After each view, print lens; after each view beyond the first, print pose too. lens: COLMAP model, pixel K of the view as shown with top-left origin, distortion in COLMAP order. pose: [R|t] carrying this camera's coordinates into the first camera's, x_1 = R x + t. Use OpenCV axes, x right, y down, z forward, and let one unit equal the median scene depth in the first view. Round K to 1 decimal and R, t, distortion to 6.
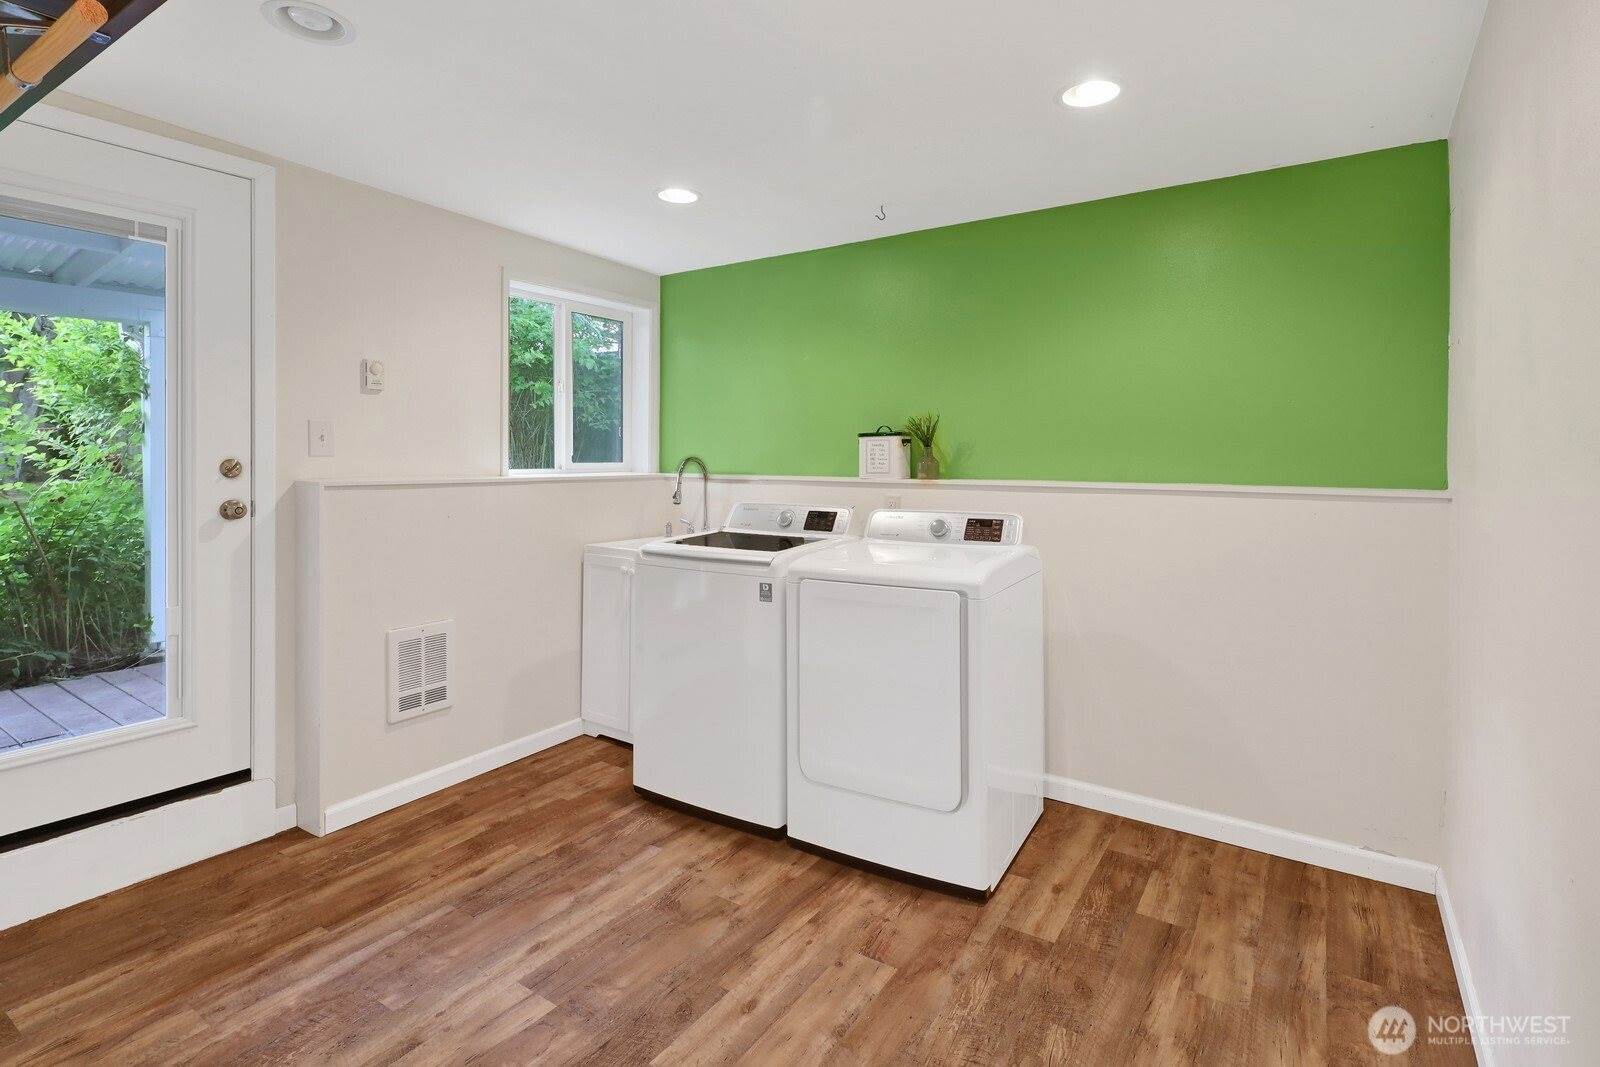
lens RADIAL K [[806.6, 0, 811.6], [0, 806.6, 455.7], [0, 0, 1]] dist [0.008677, -0.002459]
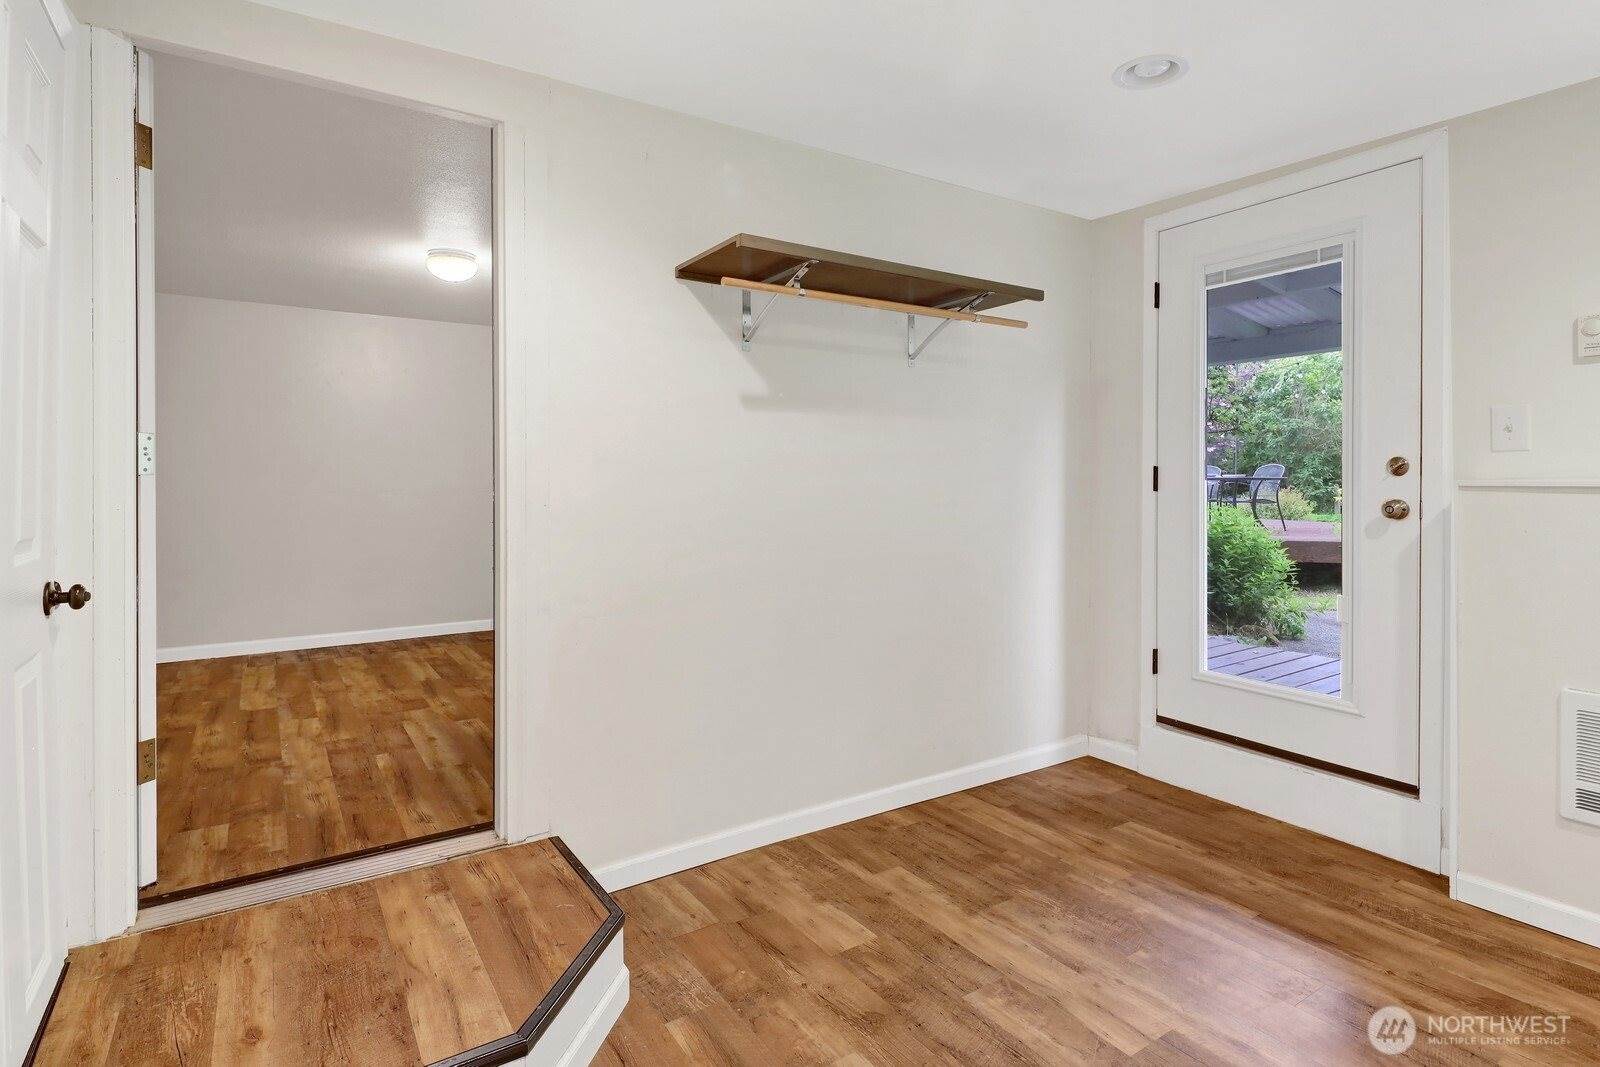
lens RADIAL K [[814.0, 0, 803.7], [0, 814.0, 493.2], [0, 0, 1]] dist [-0.001863, -0.000361]
pose [[-0.400013, 0.004176, -0.916500, 0.488415], [-0.004702, 0.999967, 0.006609, 0.046627], [0.916497, 0.006953, -0.399981, 0.783638]]
